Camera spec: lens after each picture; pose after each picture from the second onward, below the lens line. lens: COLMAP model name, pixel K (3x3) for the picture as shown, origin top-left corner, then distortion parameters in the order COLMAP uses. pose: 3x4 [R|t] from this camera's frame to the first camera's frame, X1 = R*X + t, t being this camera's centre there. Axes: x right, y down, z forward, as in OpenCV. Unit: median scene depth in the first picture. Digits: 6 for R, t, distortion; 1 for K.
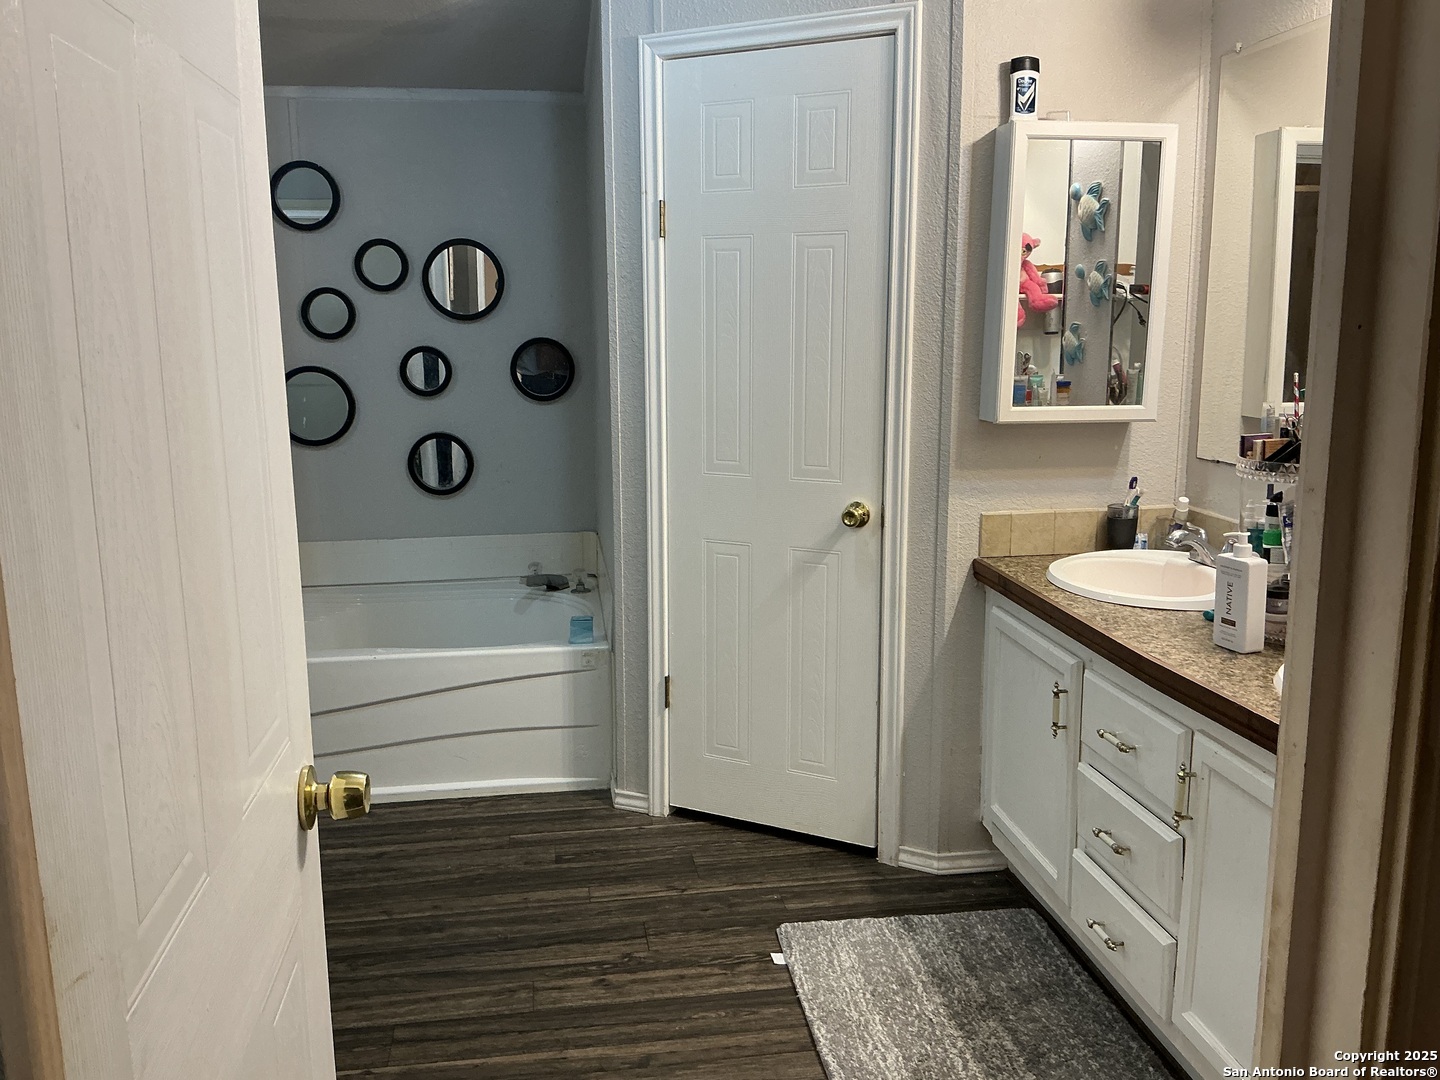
lens RADIAL K [[1200.4, 0, 723.3], [0, 1200.4, 538.5], [0, 0, 1]] dist [0.117628, -0.249788]
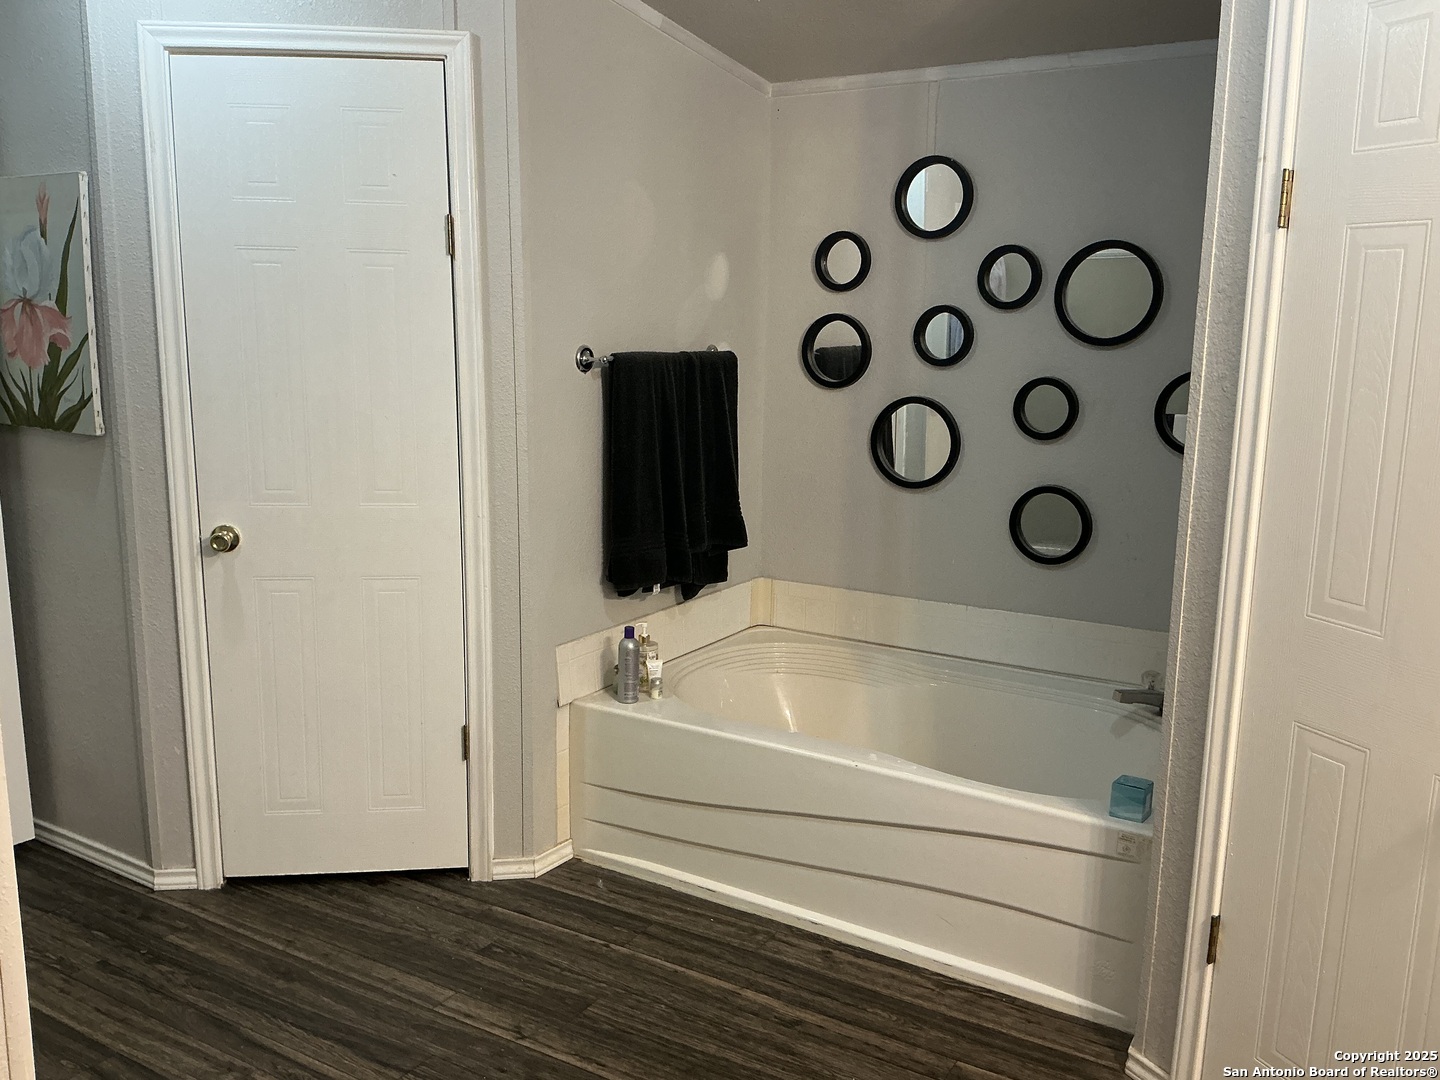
lens RADIAL K [[1200.4, 0, 710.8], [0, 1200.4, 538.8], [0, 0, 1]] dist [0.117628, -0.249788]
pose [[0.764455, 0.130569, -0.631316, 0.121503], [-0.135229, 0.989966, 0.040998, -0.069177], [0.630335, 0.054031, 0.774441, 0.303773]]
